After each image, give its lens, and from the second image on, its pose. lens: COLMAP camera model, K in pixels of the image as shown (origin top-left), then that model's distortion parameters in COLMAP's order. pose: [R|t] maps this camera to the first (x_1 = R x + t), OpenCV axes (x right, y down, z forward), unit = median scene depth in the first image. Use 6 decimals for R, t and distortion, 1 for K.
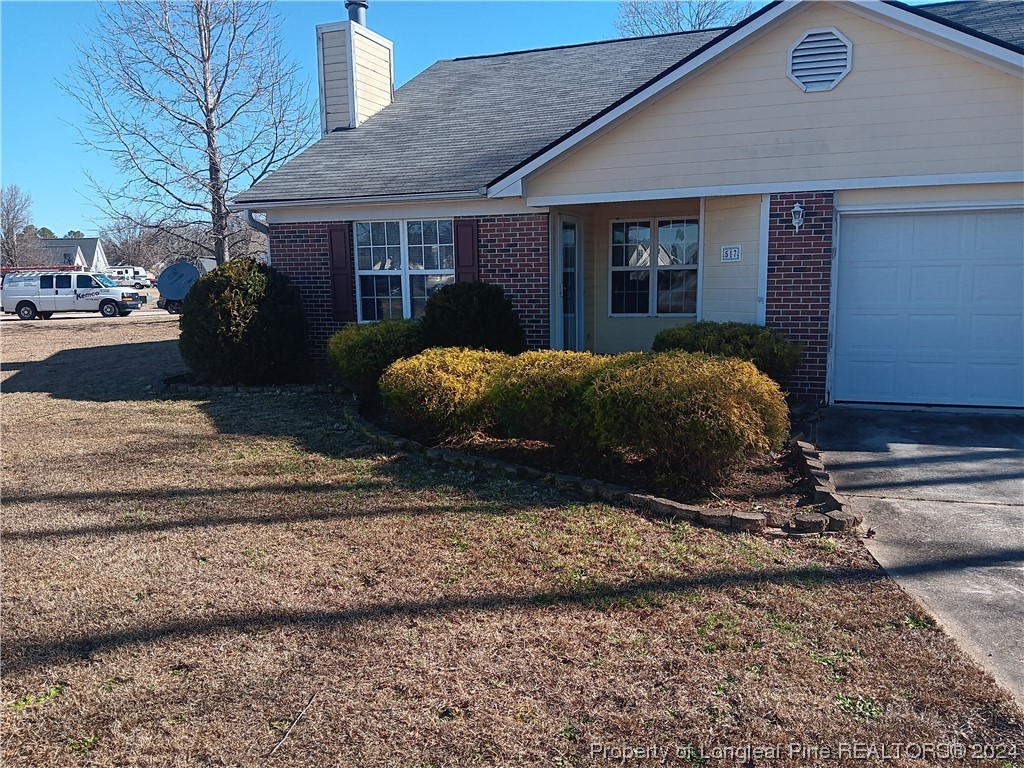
lens RADIAL K [[797.4, 0, 525.9], [0, 797.4, 390.4], [0, 0, 1]] dist [0.042071, -0.106951]
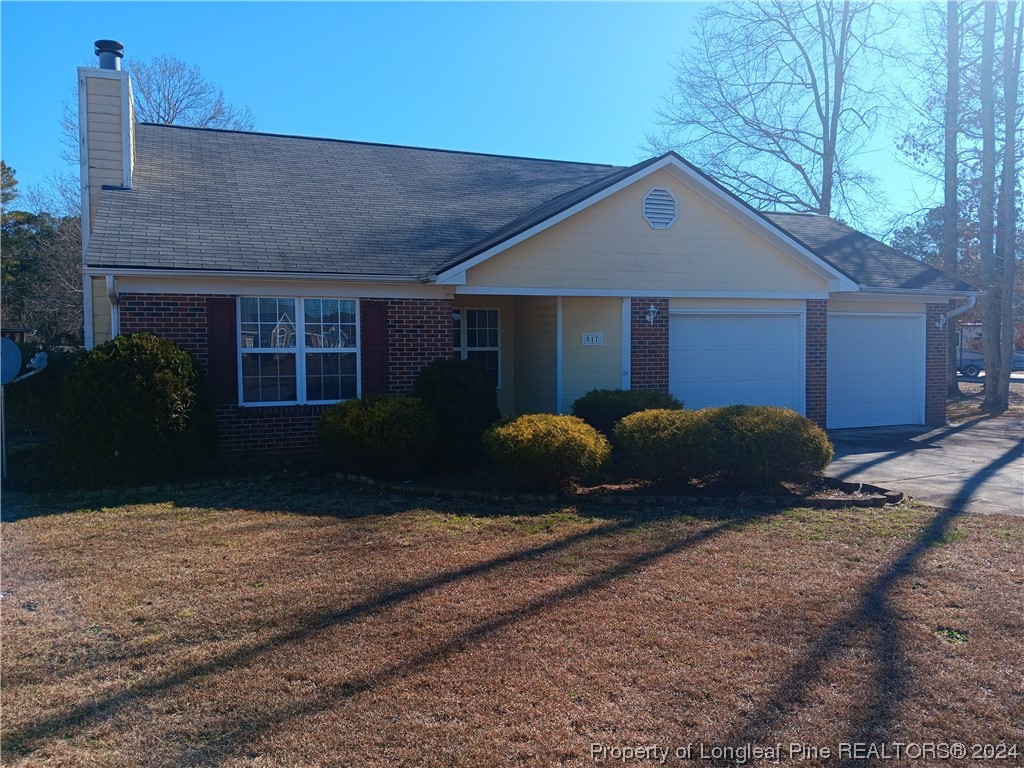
lens RADIAL K [[797.4, 0, 510.3], [0, 797.4, 383.5], [0, 0, 1]] dist [0.042071, -0.106951]
pose [[0.723796, -0.017497, 0.689792, -0.667142], [0.097742, 0.992198, -0.077393, -0.009195], [-0.683056, 0.123438, 0.719859, 0.141439]]
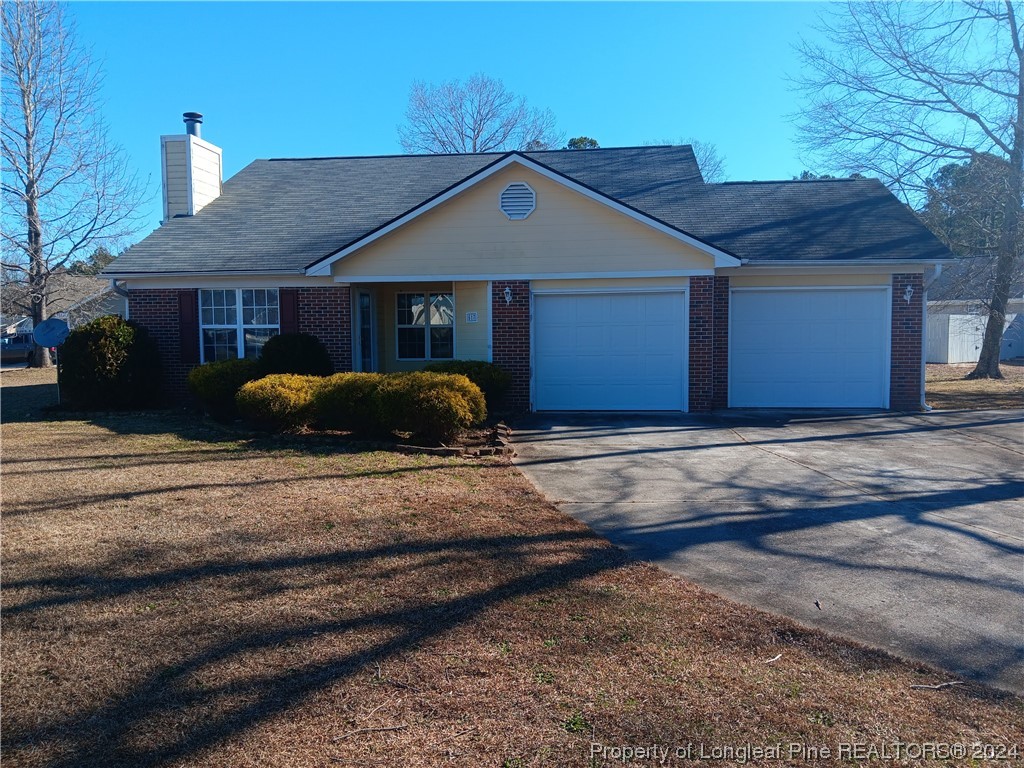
lens RADIAL K [[797.4, 0, 541.0], [0, 797.4, 387.1], [0, 0, 1]] dist [0.042071, -0.106951]
pose [[0.965612, -0.008970, 0.259834, -0.013636], [0.029746, 0.996653, -0.076139, 0.075987], [-0.258281, 0.081250, 0.962647, -0.451474]]
